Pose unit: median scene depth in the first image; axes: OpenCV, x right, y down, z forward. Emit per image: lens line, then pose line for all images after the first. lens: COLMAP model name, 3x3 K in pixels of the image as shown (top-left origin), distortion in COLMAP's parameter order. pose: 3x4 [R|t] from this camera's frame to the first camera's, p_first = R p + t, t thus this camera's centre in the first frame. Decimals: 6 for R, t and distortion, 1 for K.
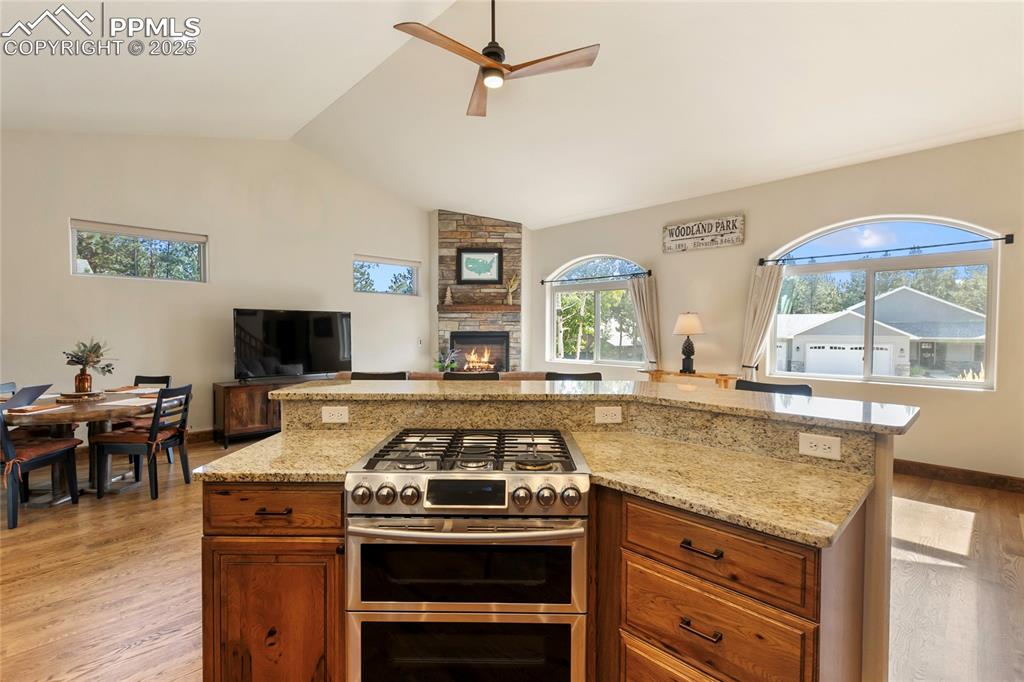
lens RADIAL K [[458.8, 0, 515.5], [0, 458.8, 342.1], [0, 0, 1]] dist [0.002499, -0.000683]
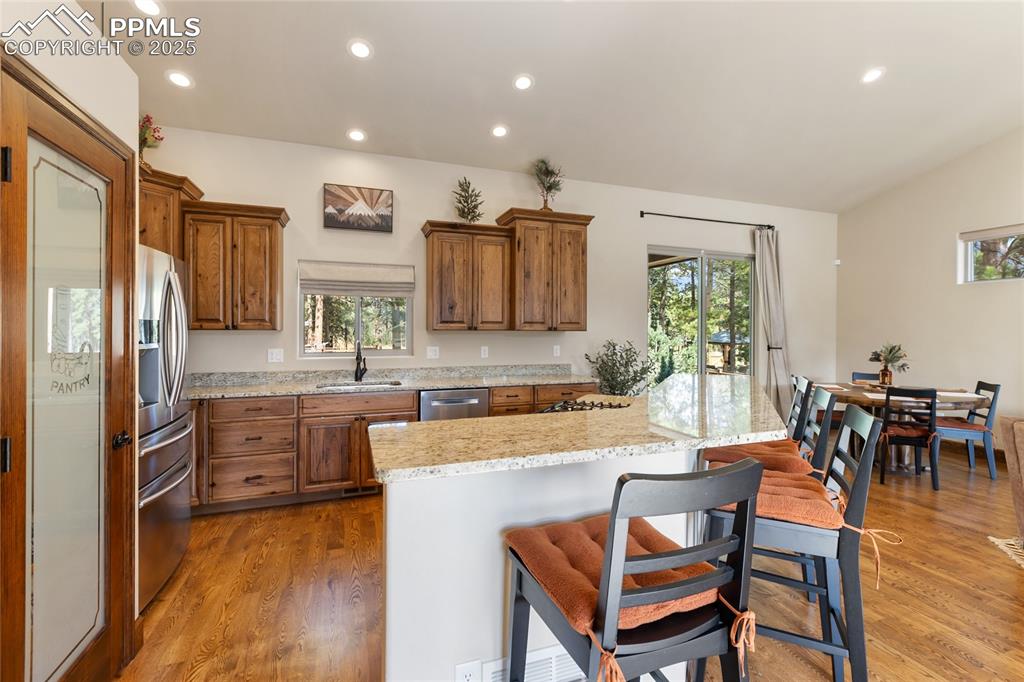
lens RADIAL K [[458.8, 0, 520.0], [0, 458.8, 332.9], [0, 0, 1]] dist [0.002499, -0.000683]
pose [[-0.413151, -0.000955, -0.910662, 0.297781], [-0.033852, 0.999324, 0.014310, -0.006832], [0.910033, 0.036740, -0.412904, 0.312256]]
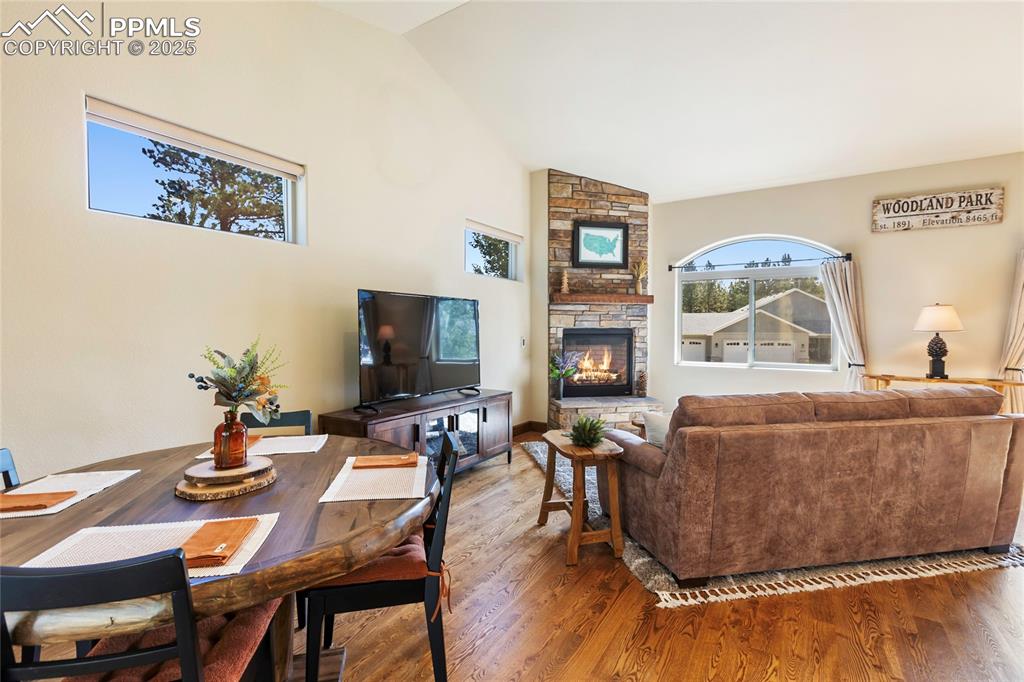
lens RADIAL K [[458.8, 0, 513.6], [0, 458.8, 336.8], [0, 0, 1]] dist [0.002499, -0.000683]
pose [[0.975202, -0.006199, 0.221230, -0.396971], [0.008001, 0.999942, -0.007251, -0.004478], [-0.221172, 0.008841, 0.975195, 0.271835]]
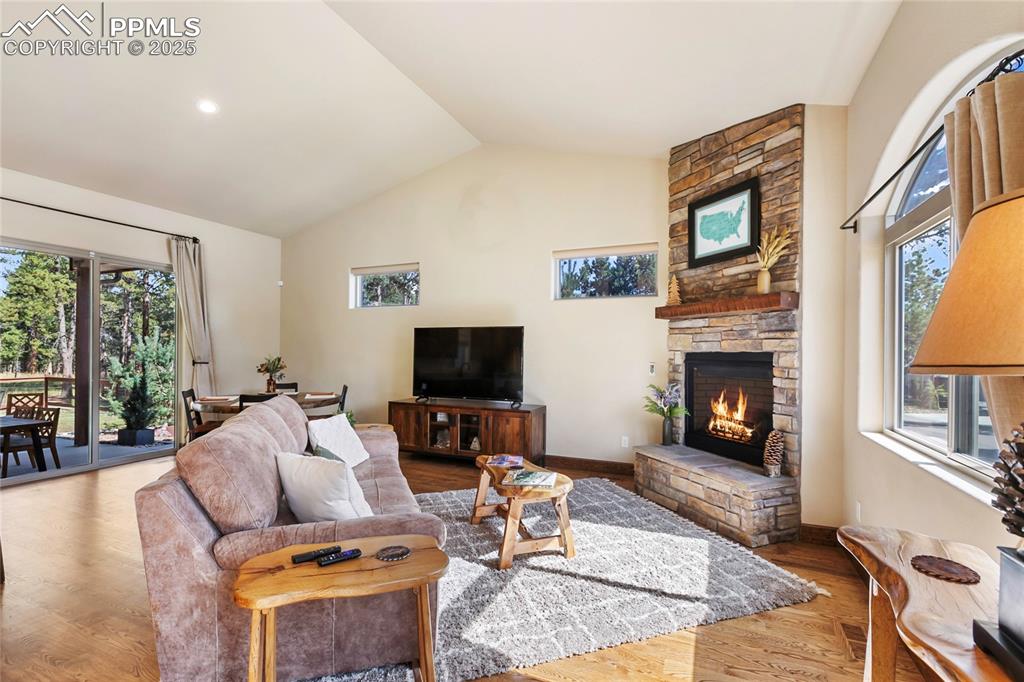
lens RADIAL K [[458.8, 0, 511.8], [0, 458.8, 349.1], [0, 0, 1]] dist [0.002499, -0.000683]
pose [[0.359991, -0.004334, -0.932946, 0.318003], [-0.031906, 0.999347, -0.016954, -0.010971], [0.932410, 0.035870, 0.359618, 0.600332]]
